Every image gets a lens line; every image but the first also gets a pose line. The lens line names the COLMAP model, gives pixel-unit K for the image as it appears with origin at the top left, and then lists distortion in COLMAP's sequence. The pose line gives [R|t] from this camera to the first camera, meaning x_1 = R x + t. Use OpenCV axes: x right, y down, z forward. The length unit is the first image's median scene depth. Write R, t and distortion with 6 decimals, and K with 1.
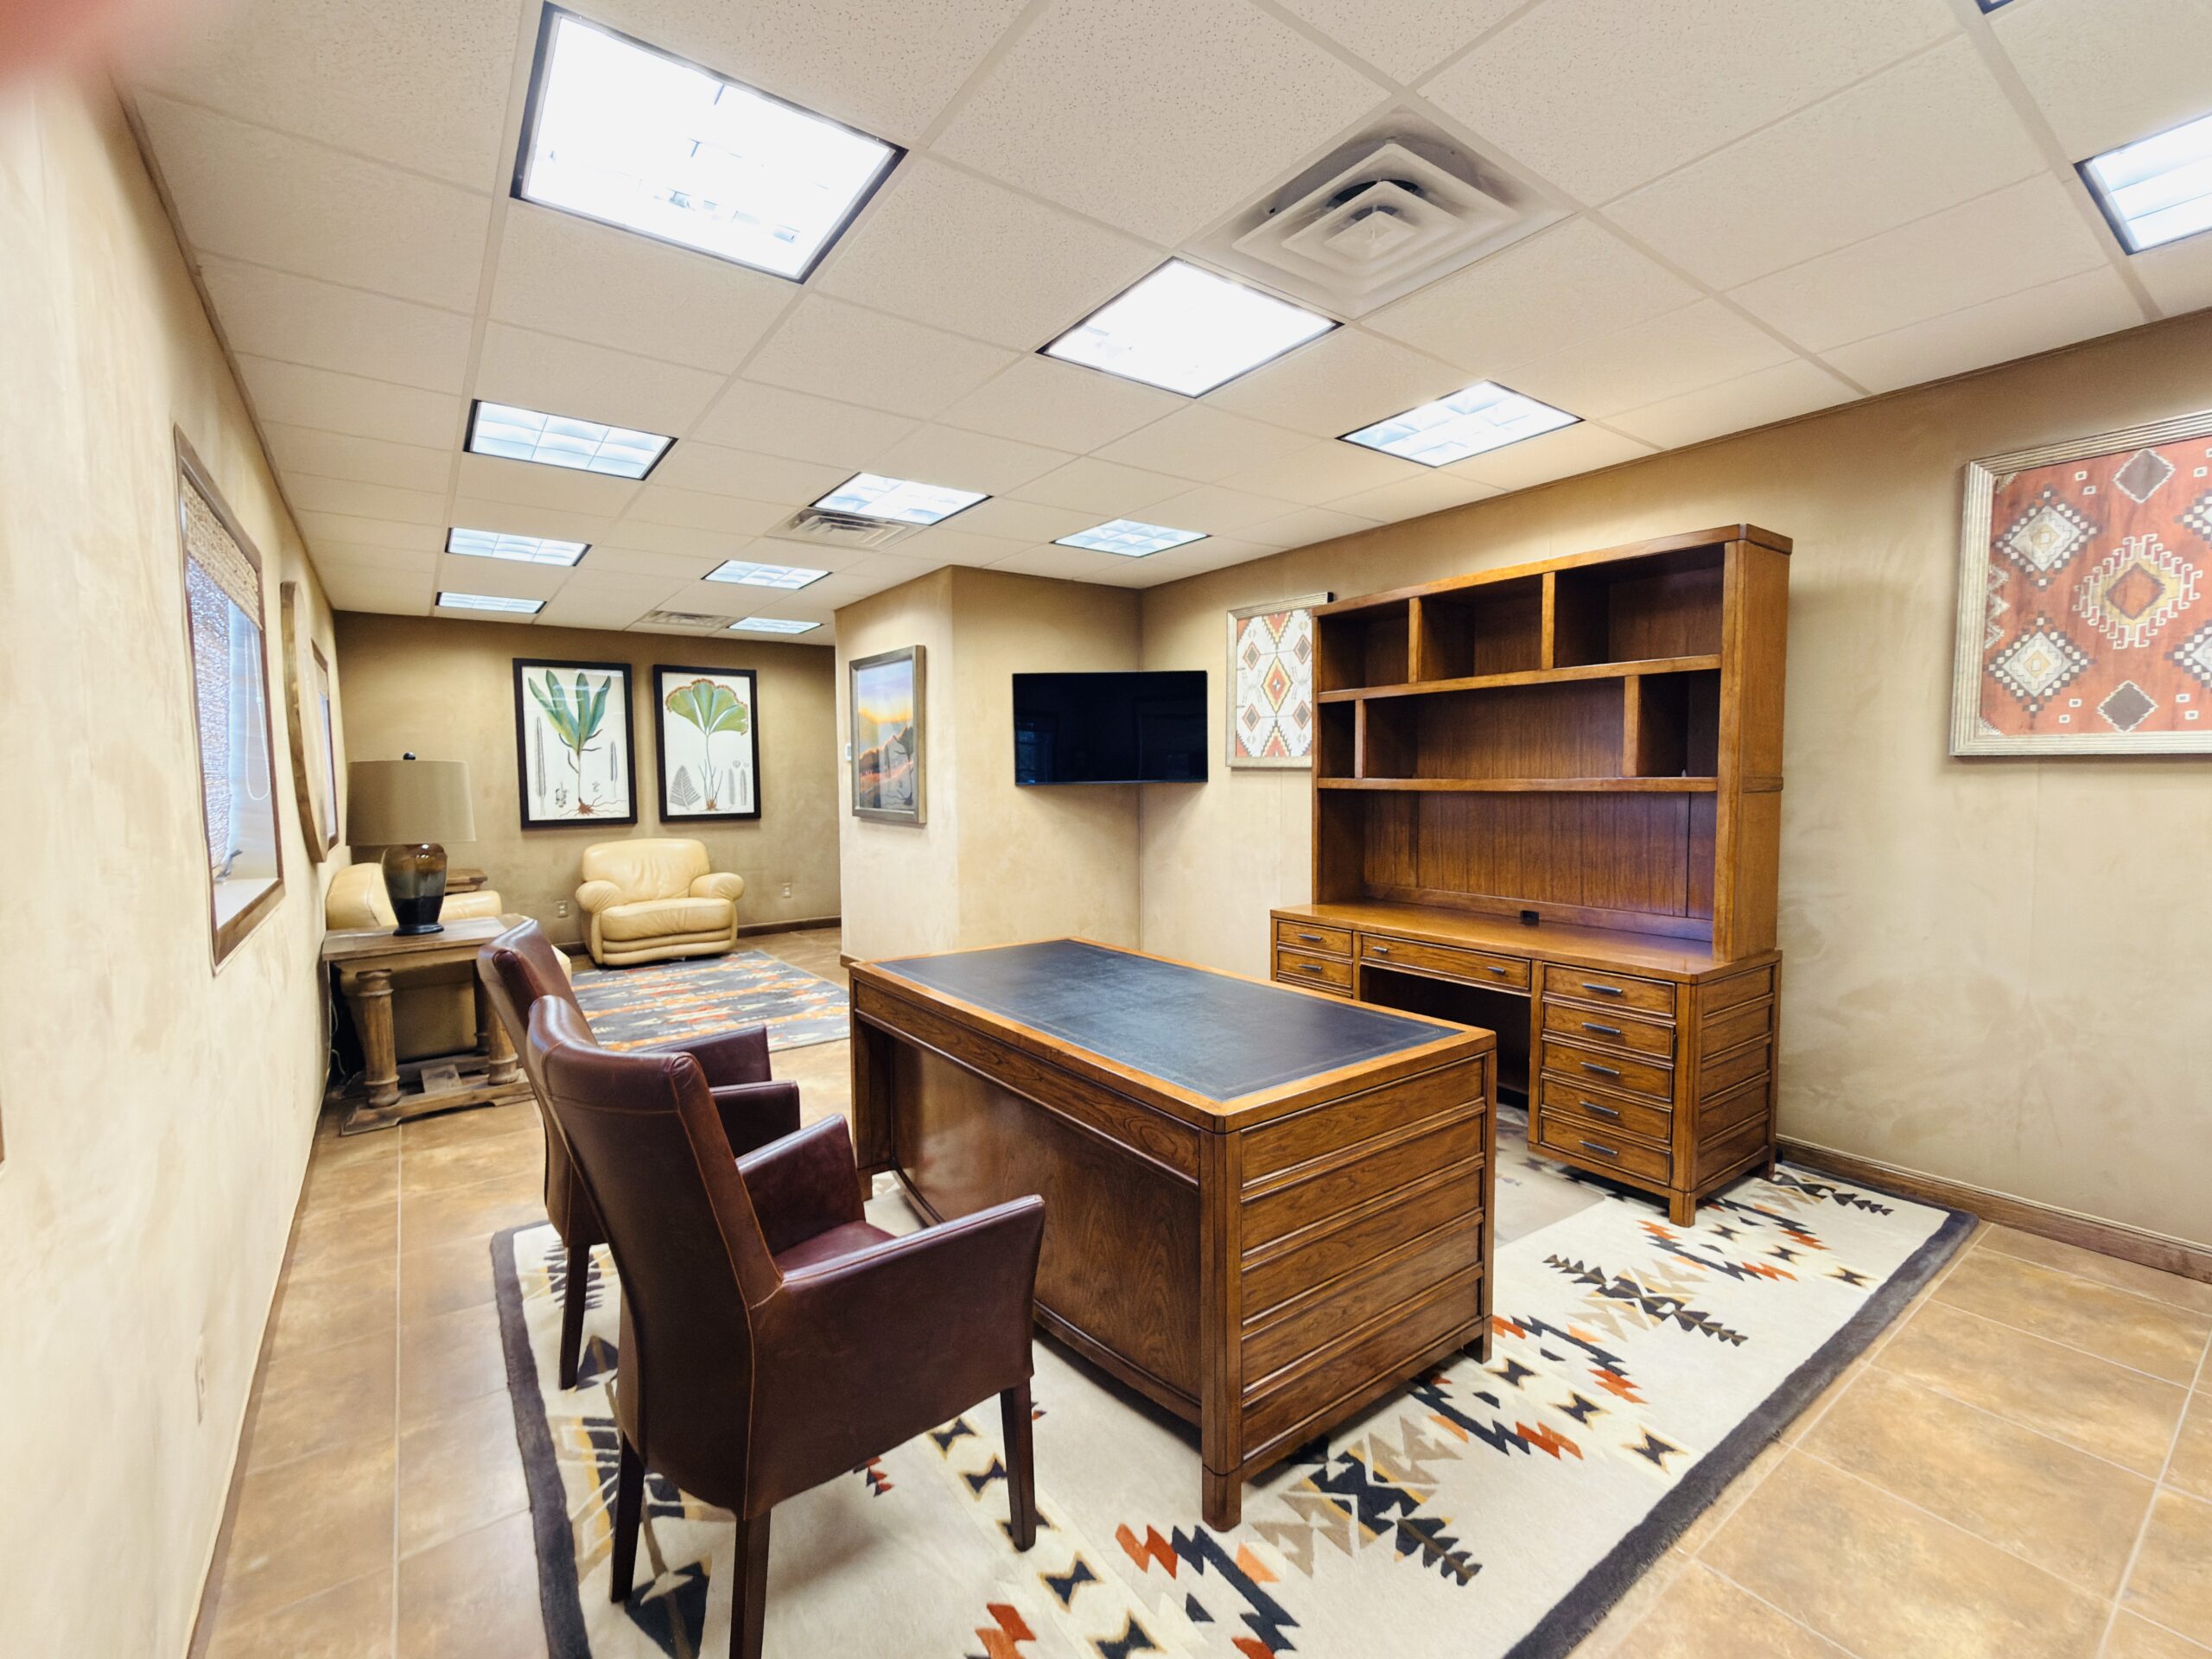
lens RADIAL K [[958.2, 0, 1106.0], [0, 958.2, 829.5], [0, 0, 1]] dist [-0.000130, -0.000084]
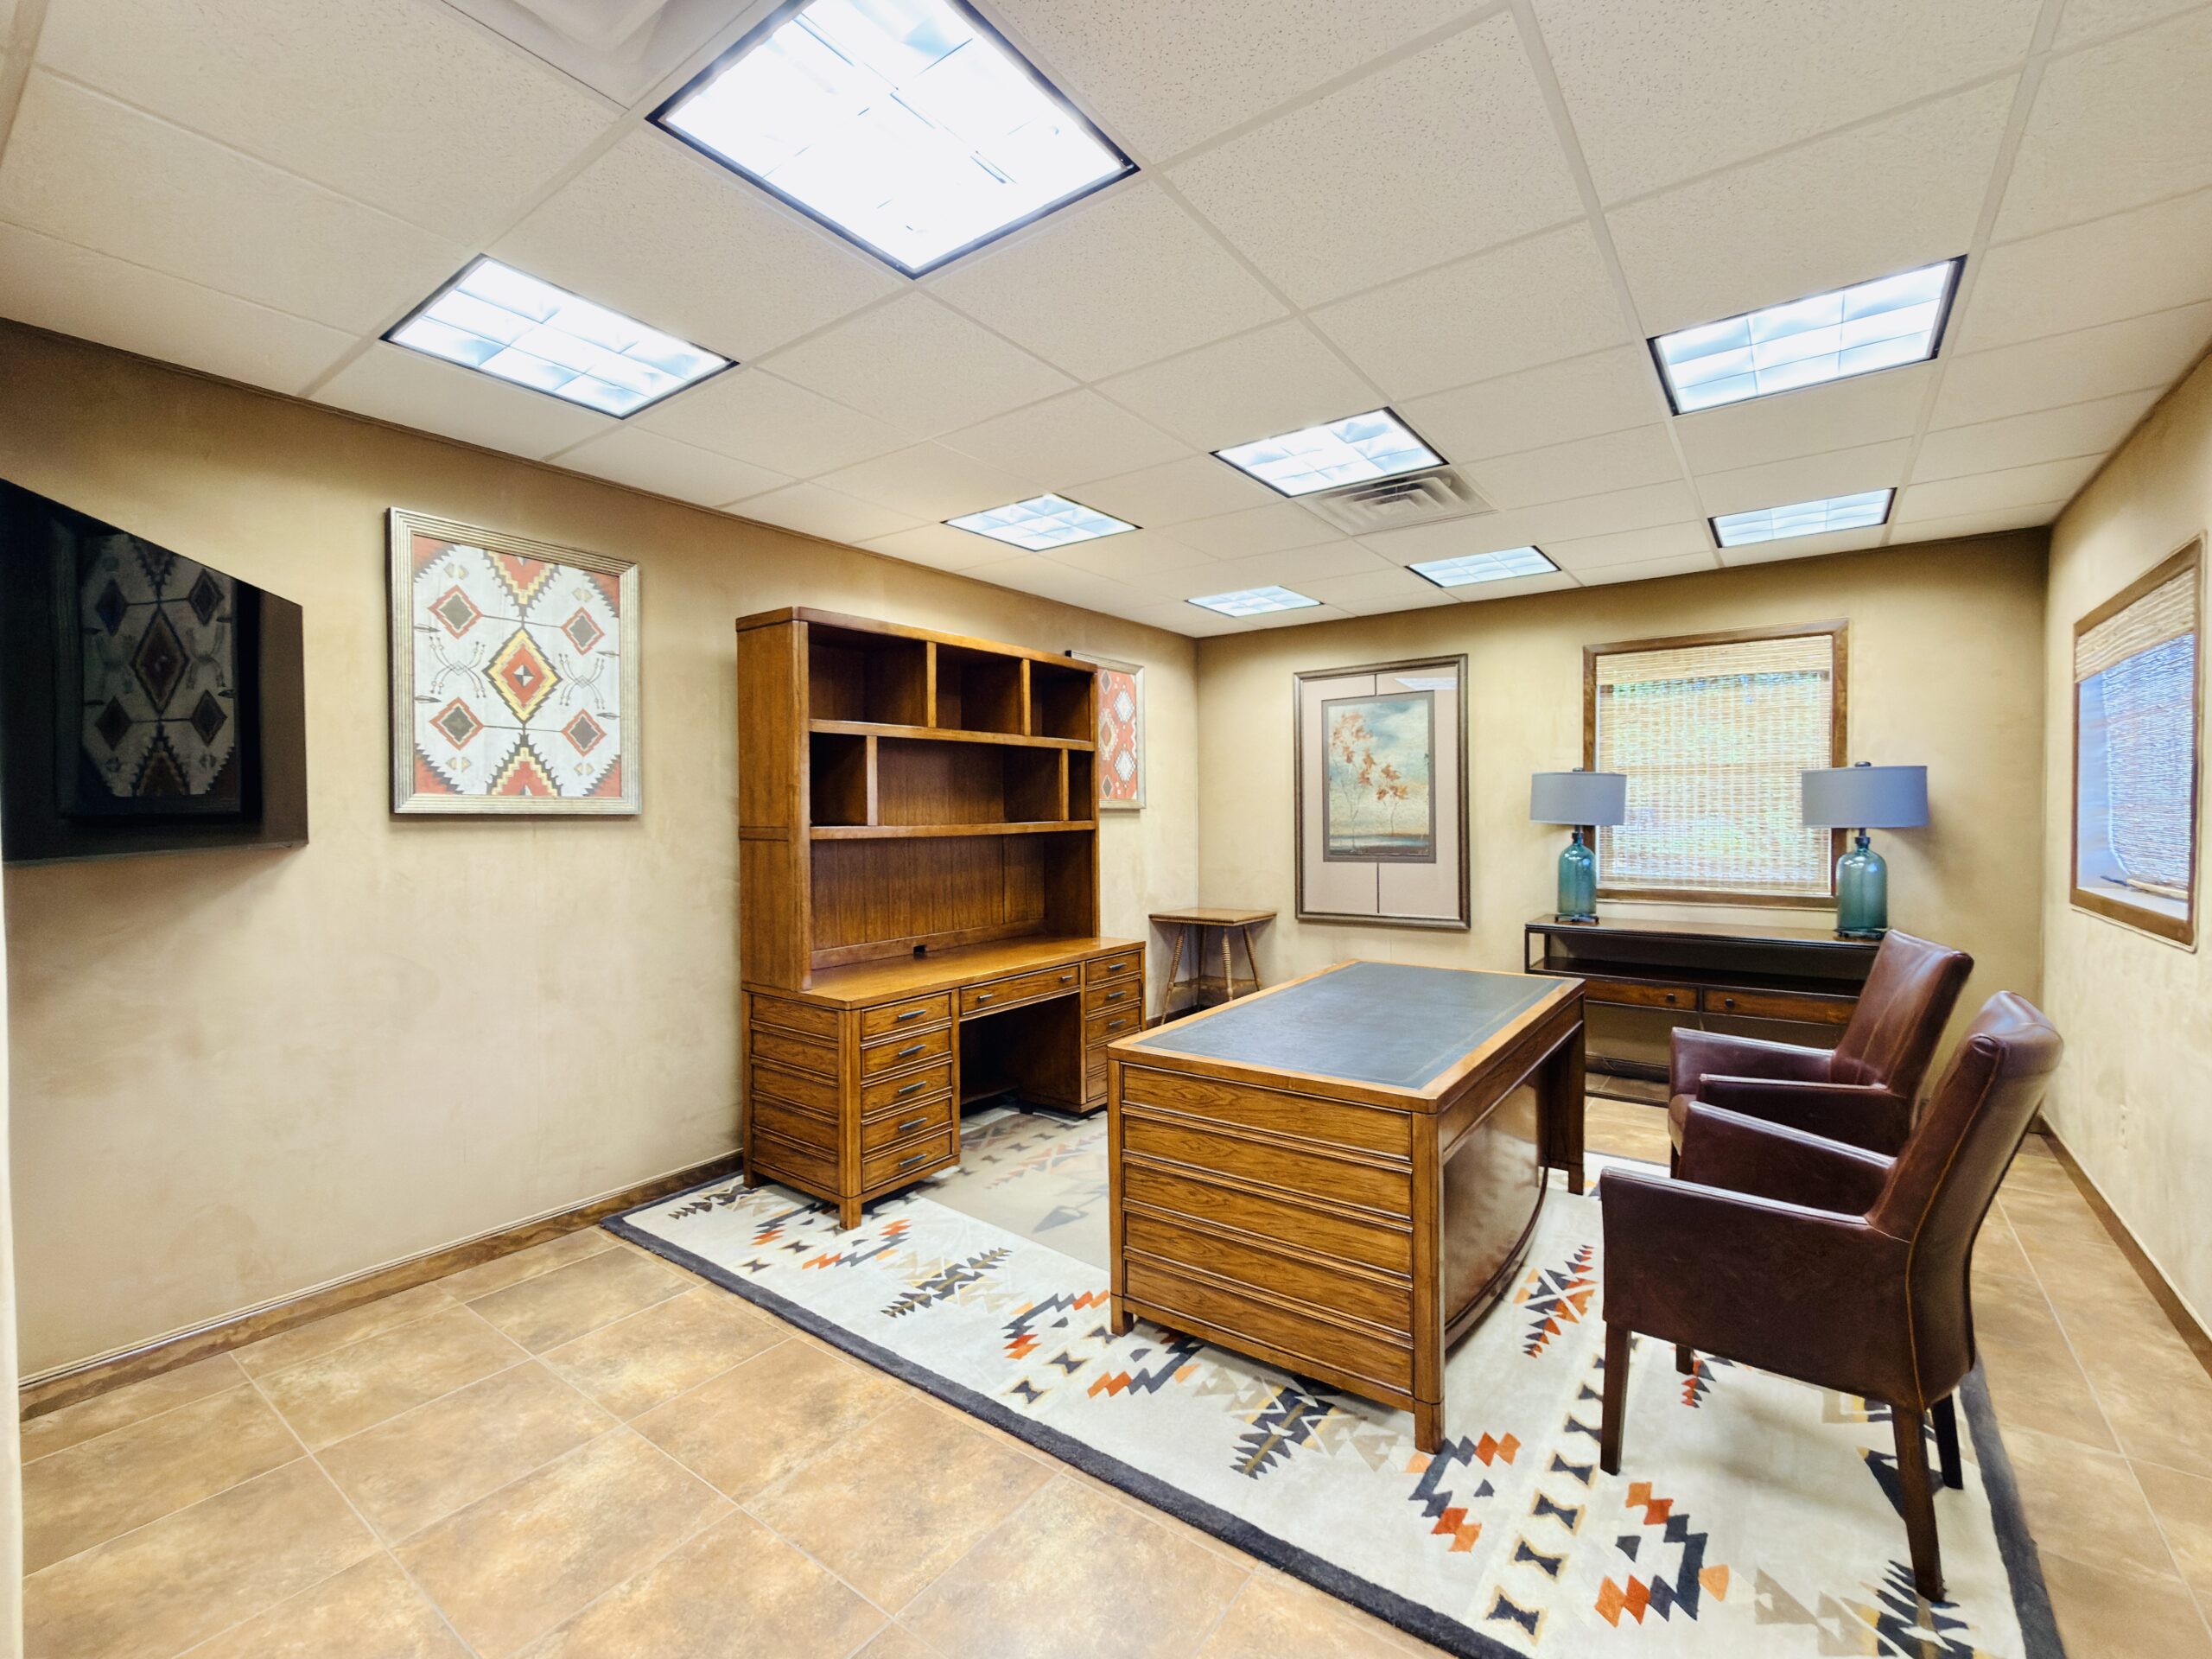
lens RADIAL K [[957.1, 0, 1106.0], [0, 957.1, 827.0], [0, 0, 1]] dist [-0.000797, 0.000044]
pose [[-0.301646, -0.004857, 0.953407, -0.651815], [0.067076, 0.997401, 0.026303, -0.063166], [-0.951057, 0.071885, -0.300537, 1.097371]]
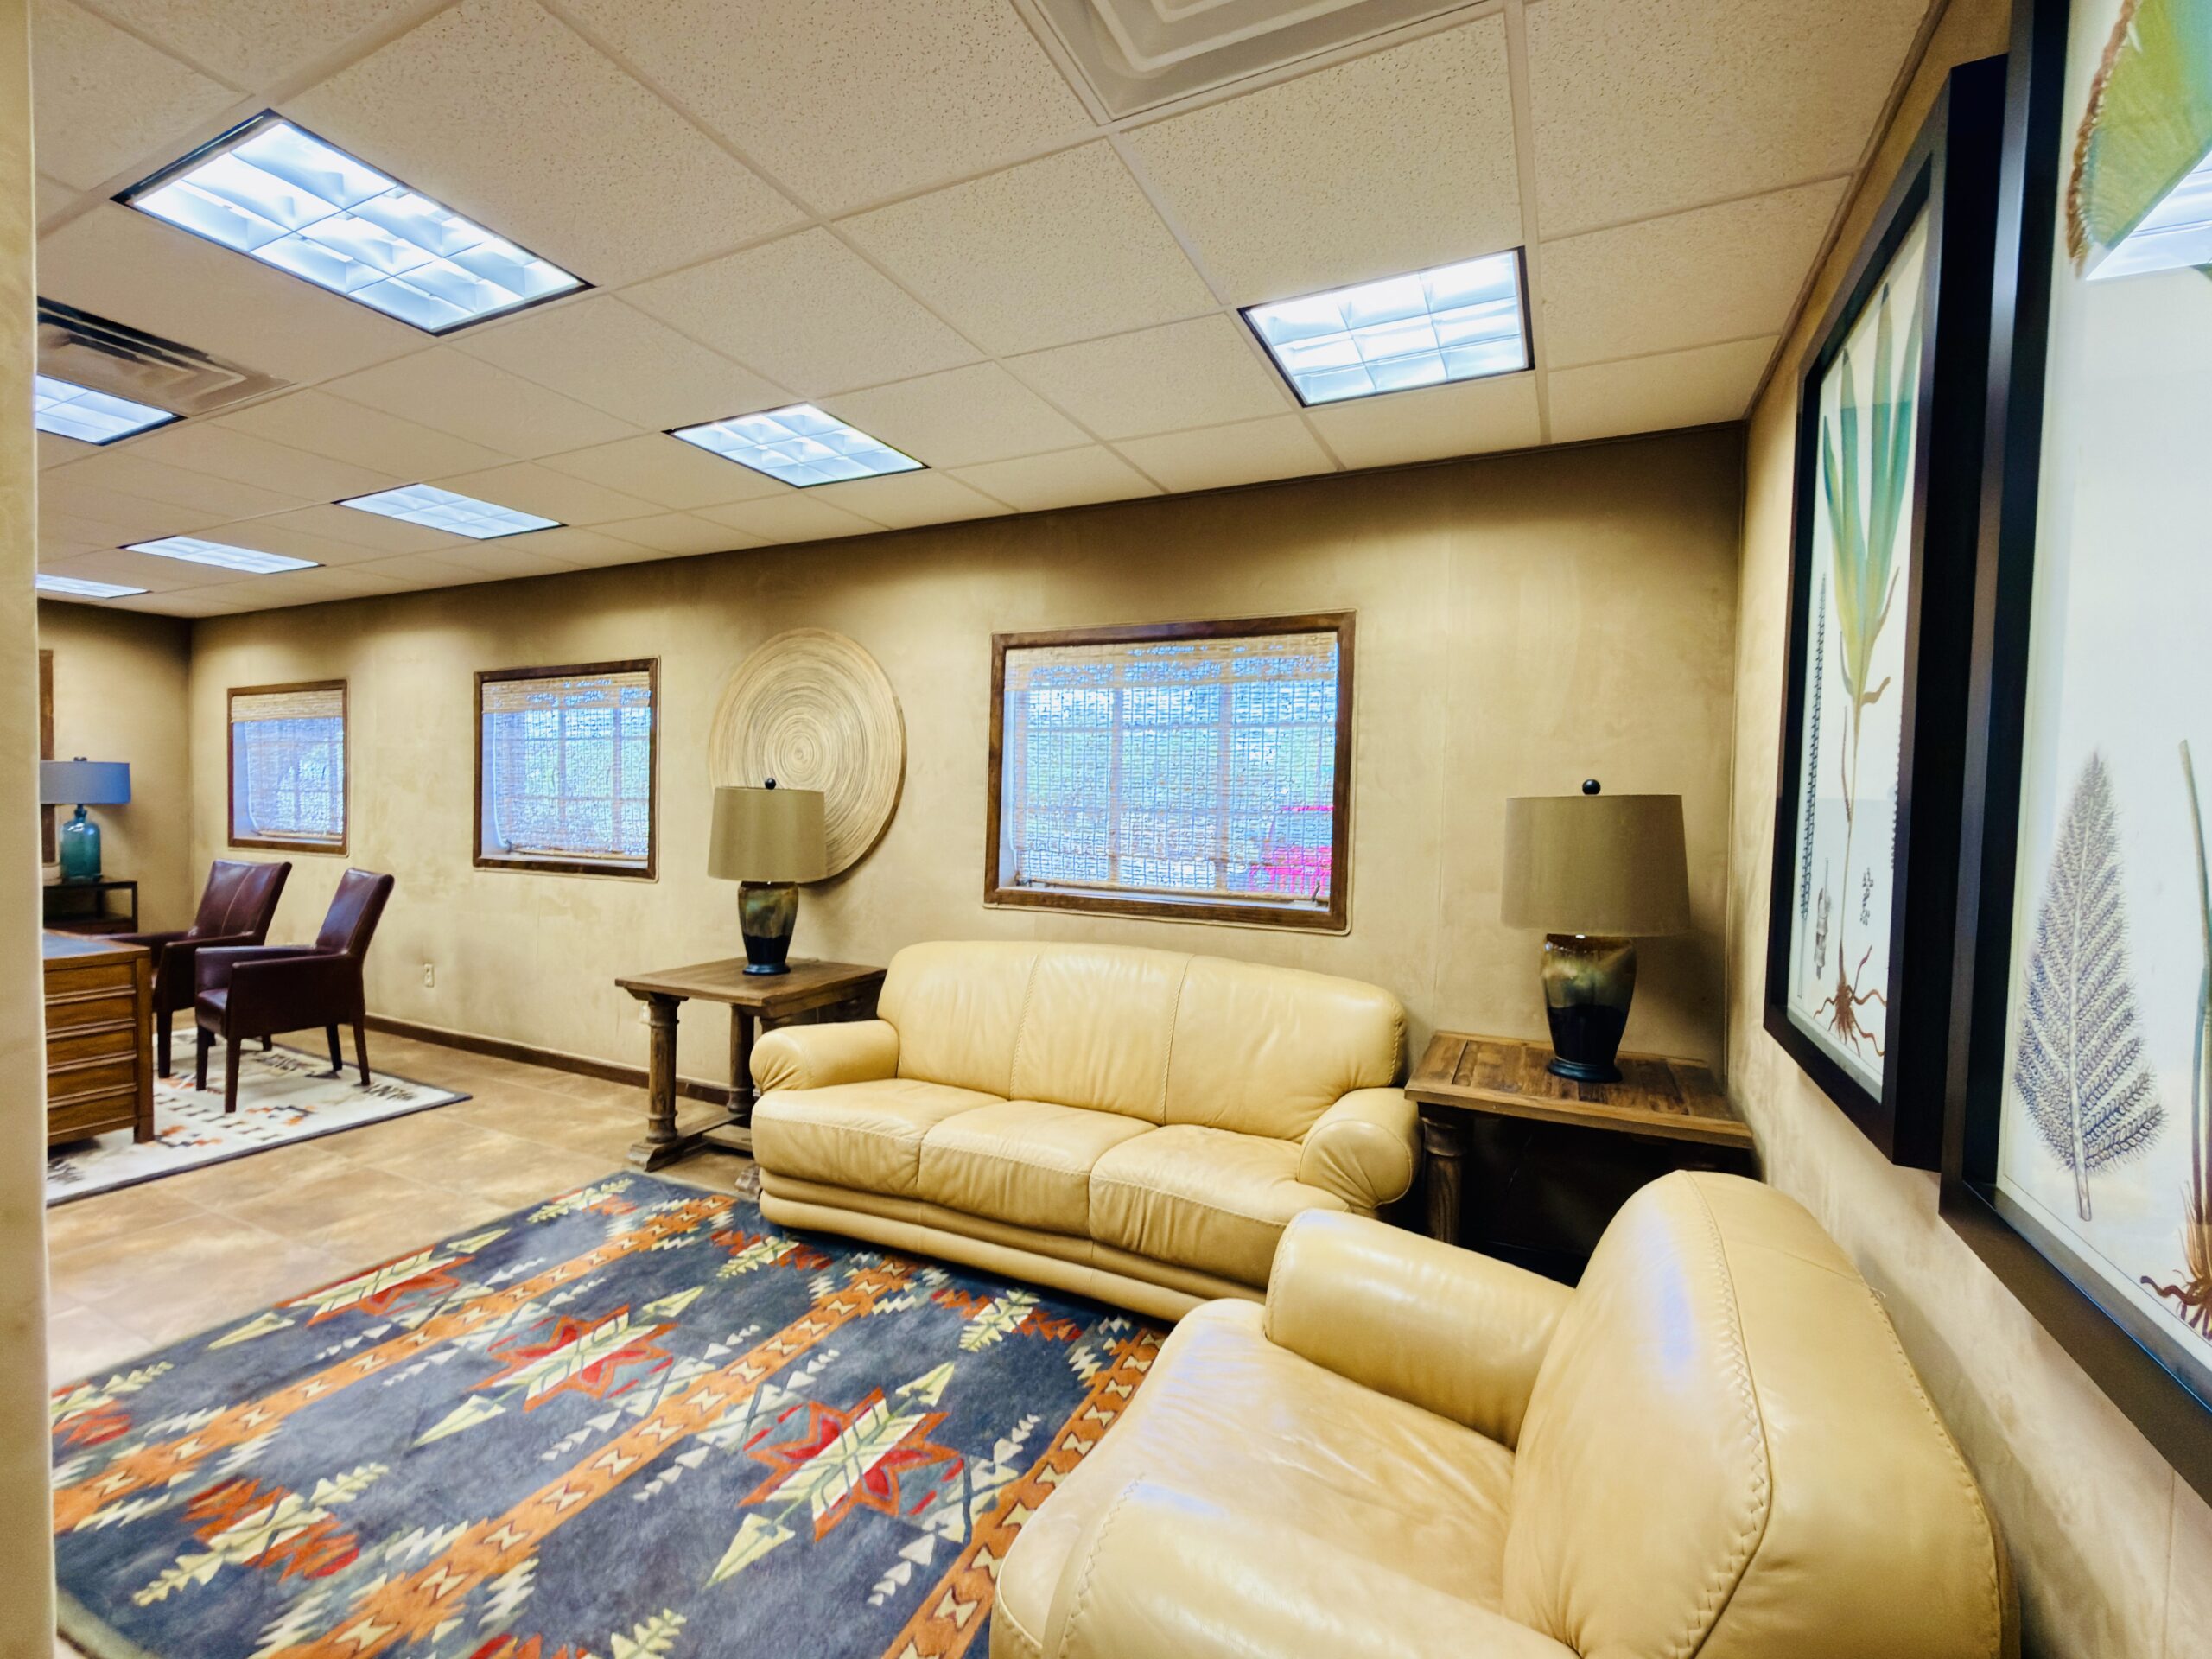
lens RADIAL K [[958.2, 0, 1106.0], [0, 958.2, 829.5], [0, 0, 1]] dist [-0.000130, -0.000084]
pose [[-0.883000, 0.005464, -0.469342, -0.606029], [-0.038111, 0.995796, 0.083293, -0.125102], [0.467824, 0.091435, -0.879079, 2.066186]]
